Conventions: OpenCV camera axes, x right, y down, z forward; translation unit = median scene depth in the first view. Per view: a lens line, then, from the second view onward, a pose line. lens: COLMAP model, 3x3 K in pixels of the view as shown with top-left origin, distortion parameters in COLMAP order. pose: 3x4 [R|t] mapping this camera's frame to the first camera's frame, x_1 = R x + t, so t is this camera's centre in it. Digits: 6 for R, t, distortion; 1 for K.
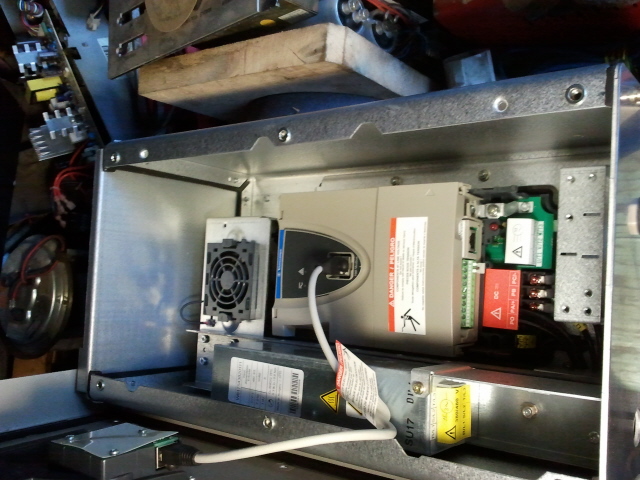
lens RADIAL K [[638.3, 0, 344.4], [0, 638.3, 260.4], [0, 0, 1]] dist [0.168034, -0.383275]
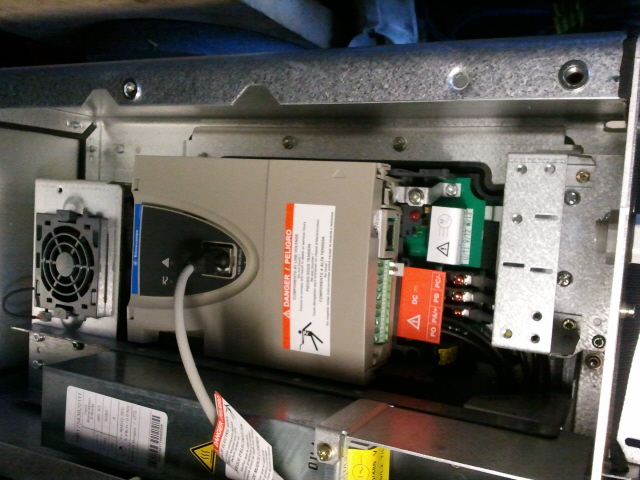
lens RADIAL K [[638.3, 0, 344.4], [0, 638.3, 260.4], [0, 0, 1]] dist [0.168034, -0.383275]
pose [[0.982306, -0.004743, 0.187225, -0.002231], [-0.018686, 0.992209, 0.123177, -0.094936], [-0.186350, -0.124496, 0.974564, 0.241942]]
